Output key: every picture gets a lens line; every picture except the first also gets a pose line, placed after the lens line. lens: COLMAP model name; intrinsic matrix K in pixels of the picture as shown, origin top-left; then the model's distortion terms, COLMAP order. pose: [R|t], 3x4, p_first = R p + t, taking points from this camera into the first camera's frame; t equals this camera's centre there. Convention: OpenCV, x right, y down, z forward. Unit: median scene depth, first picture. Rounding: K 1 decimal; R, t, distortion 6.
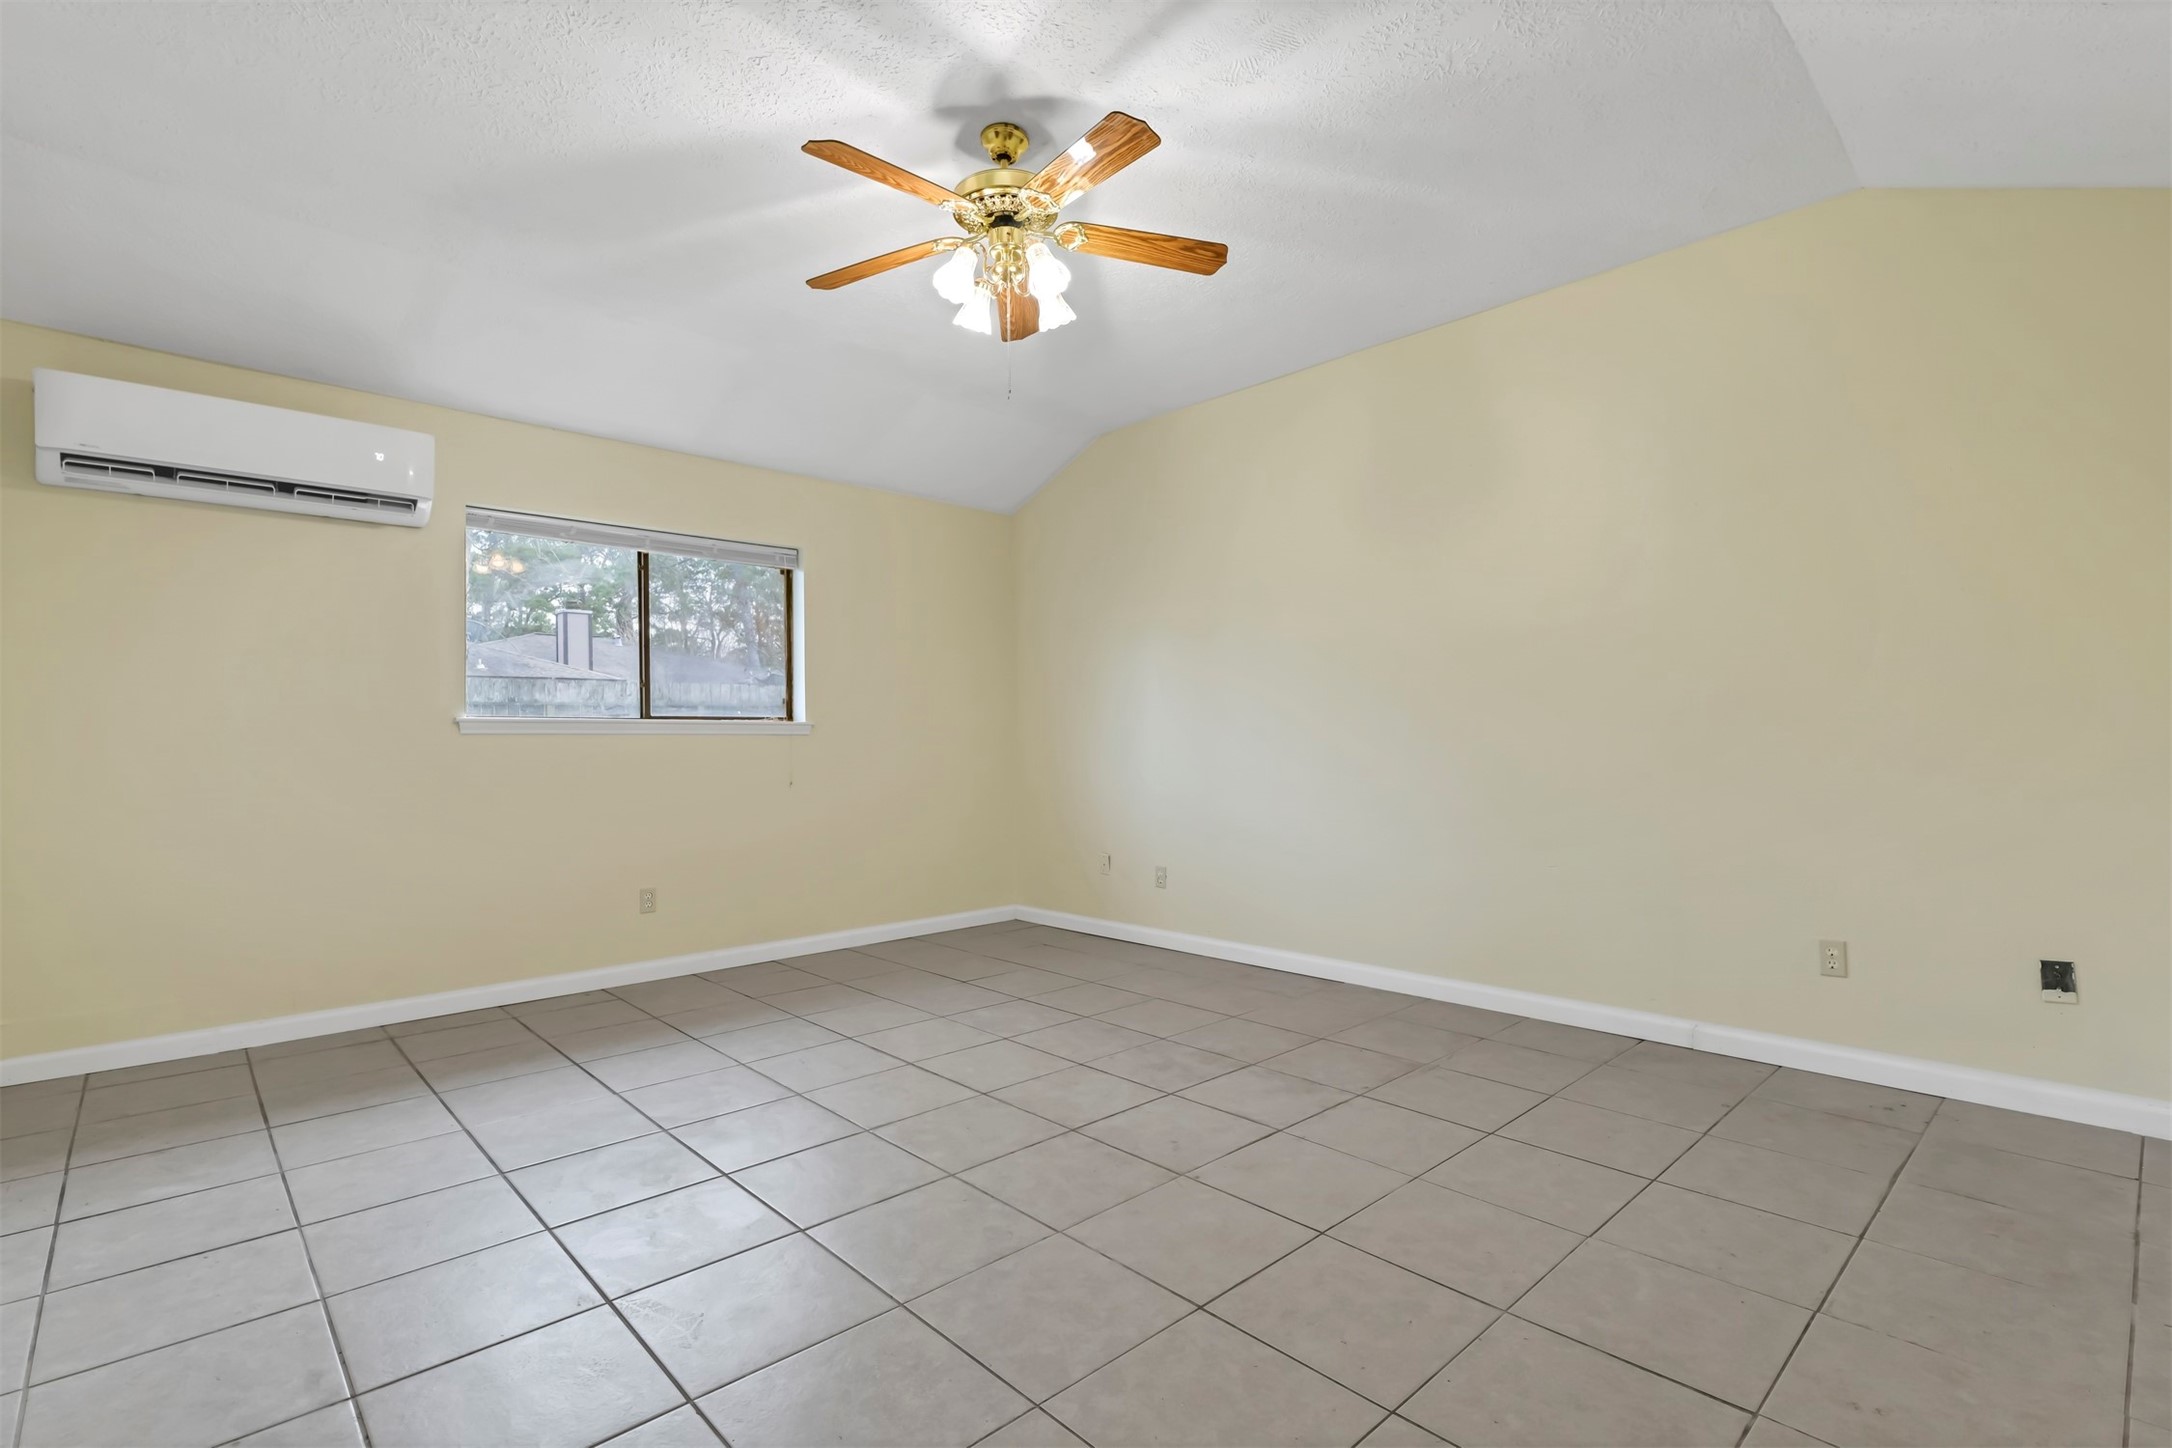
lens RADIAL K [[1007.7, 0, 1086.0], [0, 1007.7, 724.0], [0, 0, 1]] dist [0.000491, 0.000568]
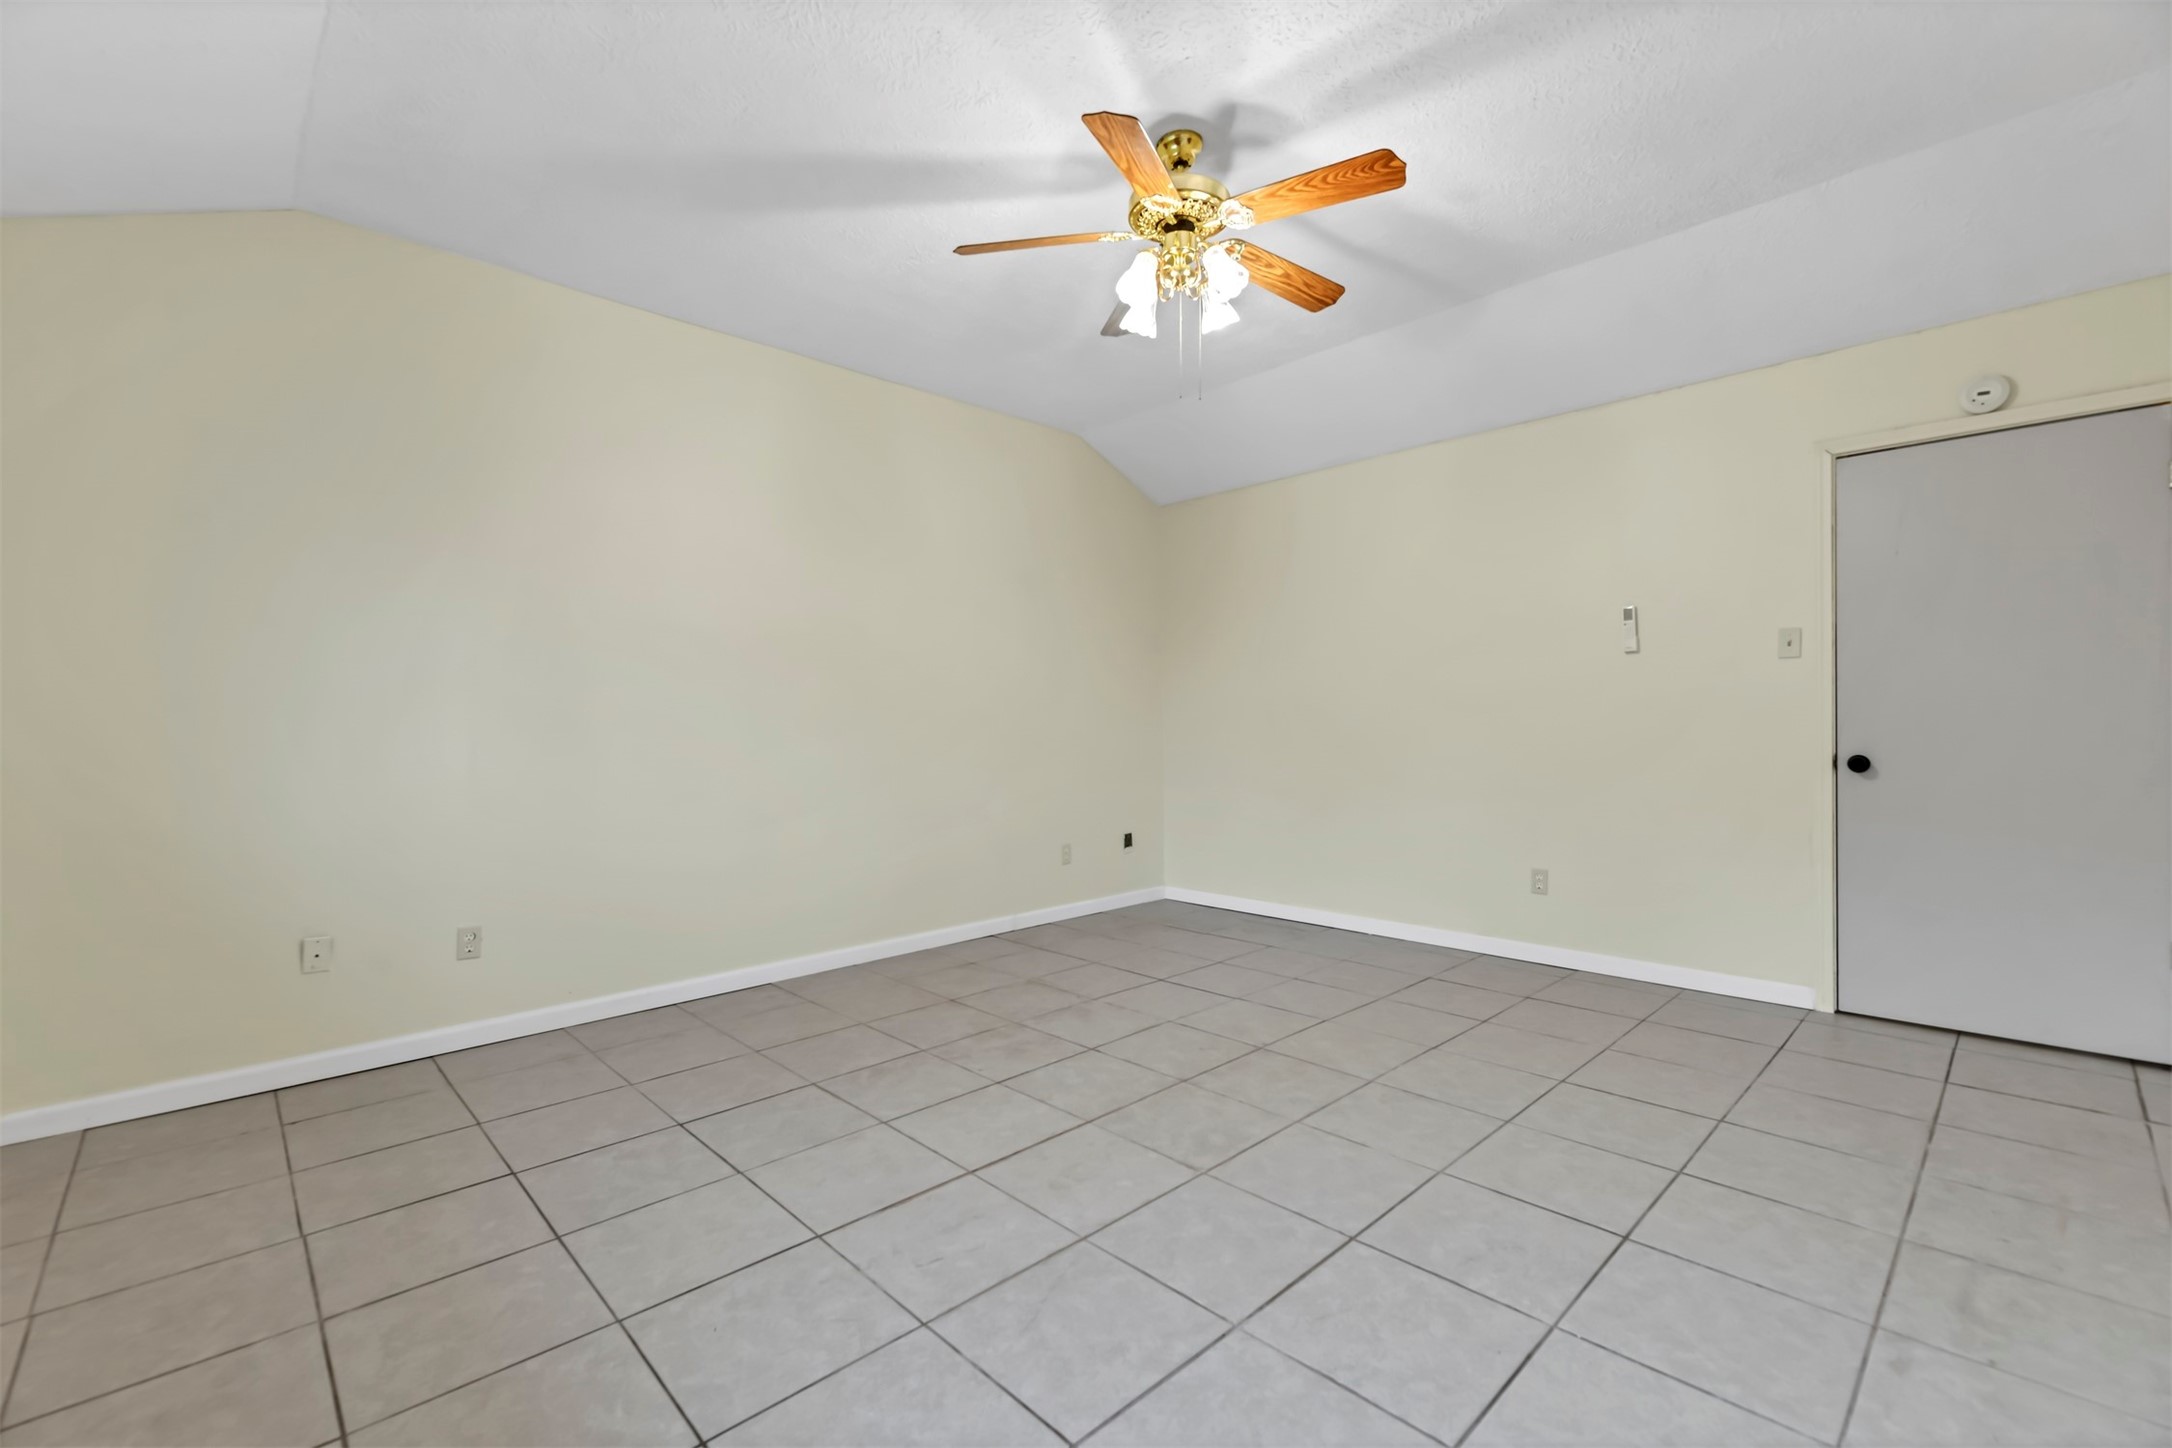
lens RADIAL K [[922.6, 0, 1086.0], [0, 922.6, 724.0], [0, 0, 1]] dist [-0.000754, -0.000480]
pose [[-0.012290, 0.011421, 0.999859, -0.914255], [-0.002741, 0.999931, -0.011456, 0.019610], [-0.999921, -0.002881, -0.012258, 0.994111]]
